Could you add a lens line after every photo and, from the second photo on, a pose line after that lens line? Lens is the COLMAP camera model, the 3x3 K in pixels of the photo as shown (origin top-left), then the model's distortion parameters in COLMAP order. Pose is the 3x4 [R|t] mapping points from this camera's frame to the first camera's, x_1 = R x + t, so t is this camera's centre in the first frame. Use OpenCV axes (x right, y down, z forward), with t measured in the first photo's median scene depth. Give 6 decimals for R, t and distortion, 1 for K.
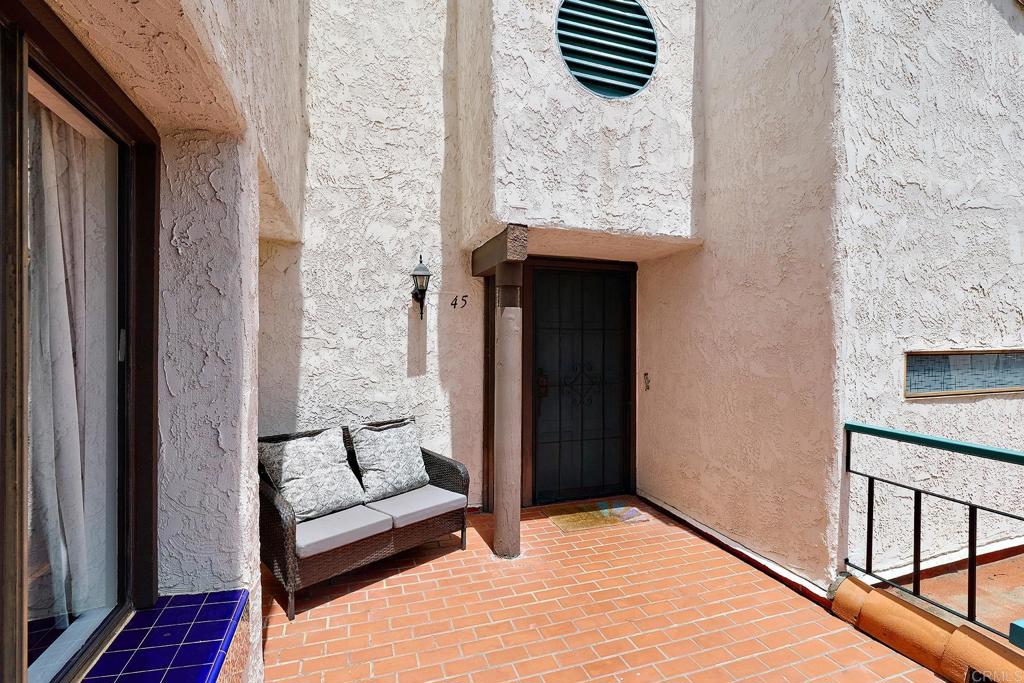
lens RADIAL K [[461.1, 0, 509.9], [0, 461.1, 344.6], [0, 0, 1]] dist [-0.000707, -0.000314]
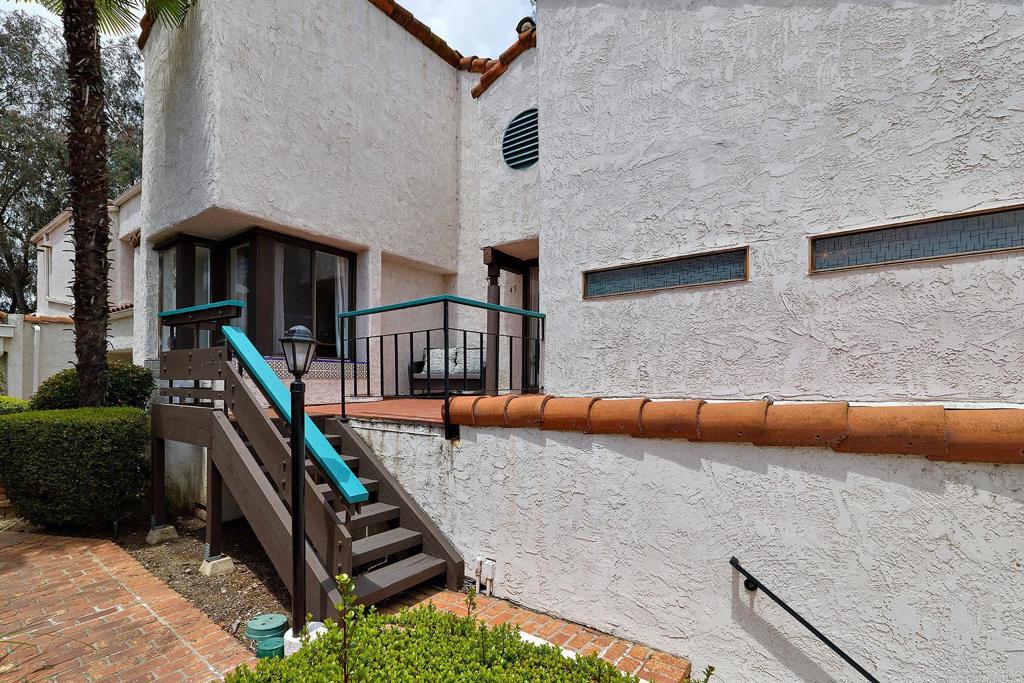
lens RADIAL K [[476.4, 0, 513.6], [0, 476.4, 382.6], [0, 0, 1]] dist [0.001024, 0.000090]
pose [[0.579020, 0.000933, -0.815313, 1.789969], [-0.007703, 0.999961, -0.004326, 0.362612], [0.815277, 0.008785, 0.579004, -0.183160]]
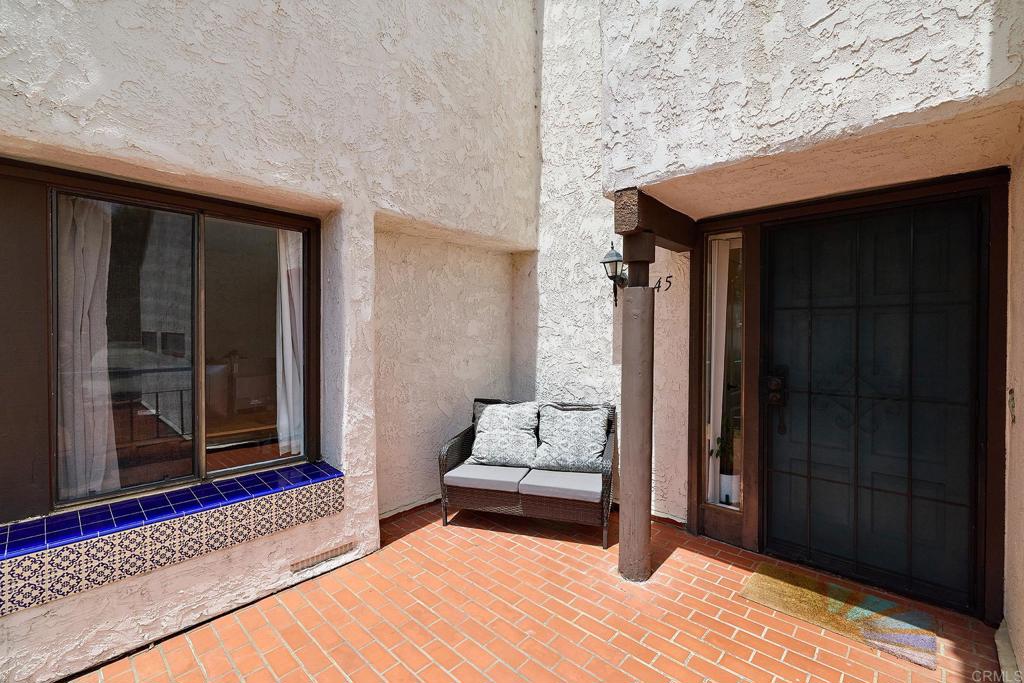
lens RADIAL K [[440.6, 0, 511.0], [0, 440.6, 339.6], [0, 0, 1]] dist [0.000571, -0.000133]
pose [[0.465937, 0.010351, -0.884757, 0.593164], [-0.002789, 0.999944, 0.010230, 0.007827], [0.884813, -0.002299, 0.465940, 0.403864]]
